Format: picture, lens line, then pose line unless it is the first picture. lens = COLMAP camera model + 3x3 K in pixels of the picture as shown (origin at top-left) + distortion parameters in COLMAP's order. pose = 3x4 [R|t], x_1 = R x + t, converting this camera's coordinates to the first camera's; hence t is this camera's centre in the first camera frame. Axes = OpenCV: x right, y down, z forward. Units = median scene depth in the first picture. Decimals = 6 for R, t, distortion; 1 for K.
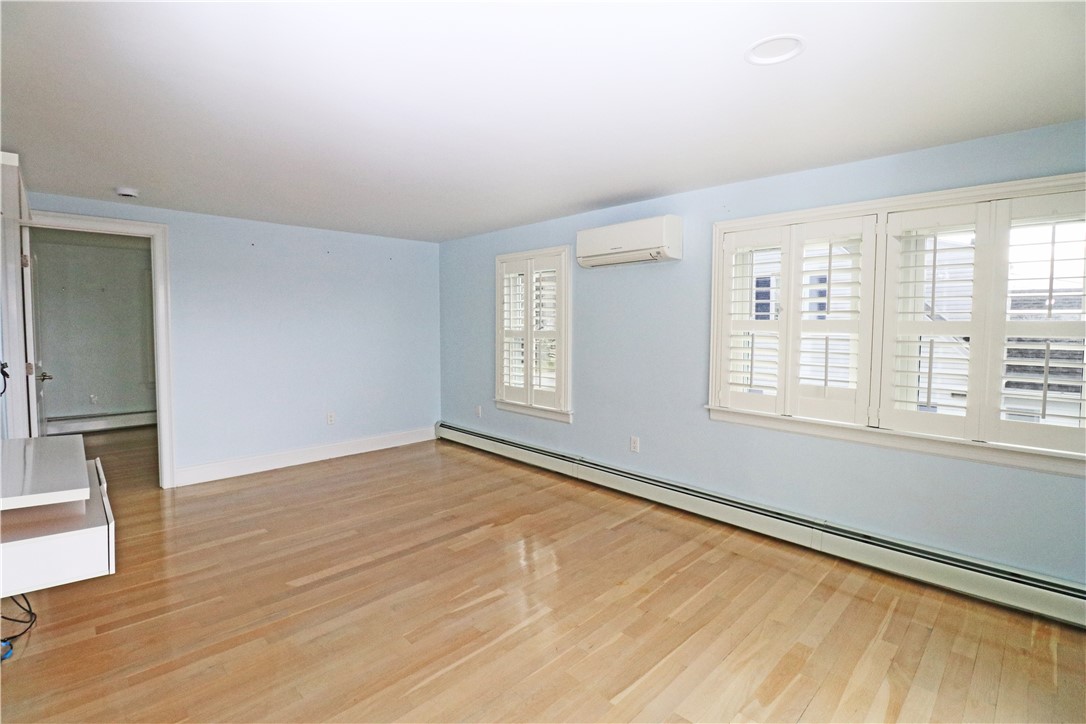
lens RADIAL K [[499.0, 0, 544.1], [0, 499.0, 358.3], [0, 0, 1]] dist [-0.012327, -0.000708]
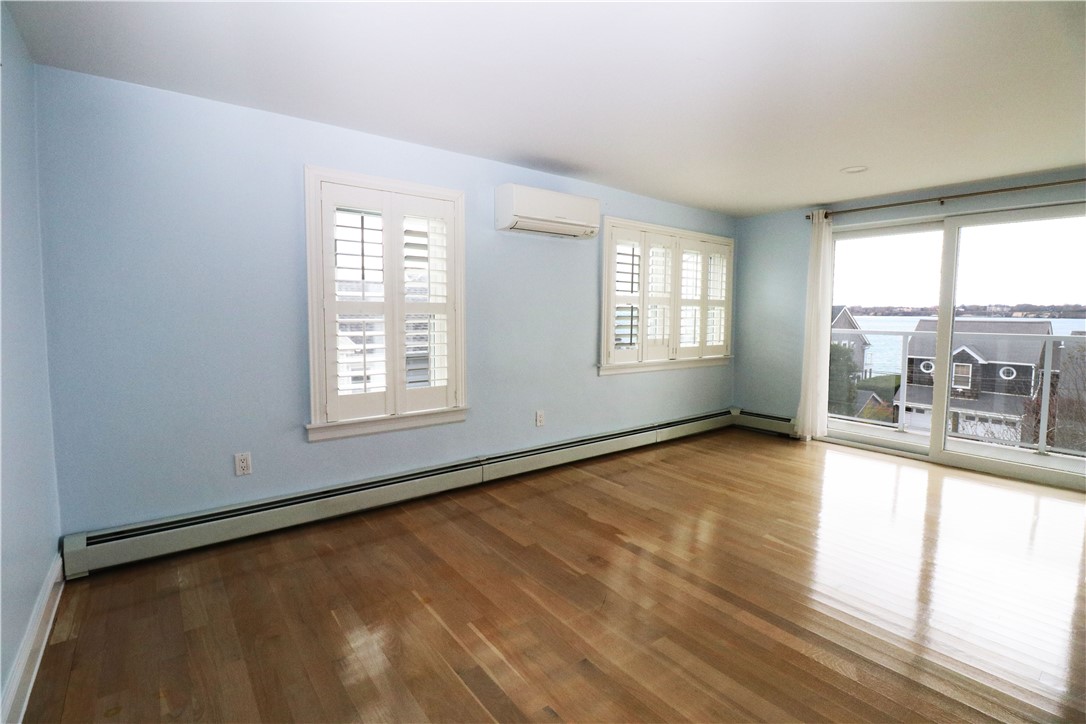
lens RADIAL K [[499.0, 0, 537.4], [0, 499.0, 352.4], [0, 0, 1]] dist [-0.012327, -0.000708]
pose [[0.125758, -0.086227, 0.988307, -0.917063], [0.060190, 0.995043, 0.079156, -0.042863], [-0.990233, 0.049531, 0.130325, 1.015713]]
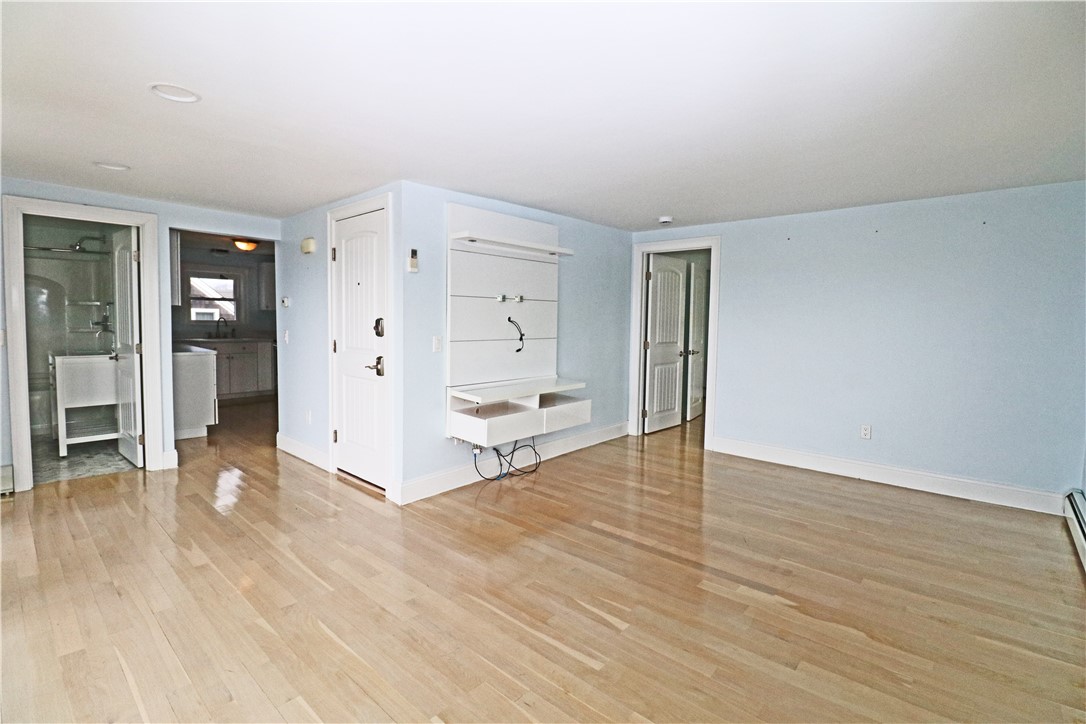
lens RADIAL K [[499.0, 0, 536.6], [0, 499.0, 366.3], [0, 0, 1]] dist [-0.012327, -0.000708]
pose [[0.052339, 0.092729, -0.994315, 0.535640], [-0.080803, 0.992808, 0.088336, -0.026941], [0.995355, 0.075720, 0.059455, 0.580771]]
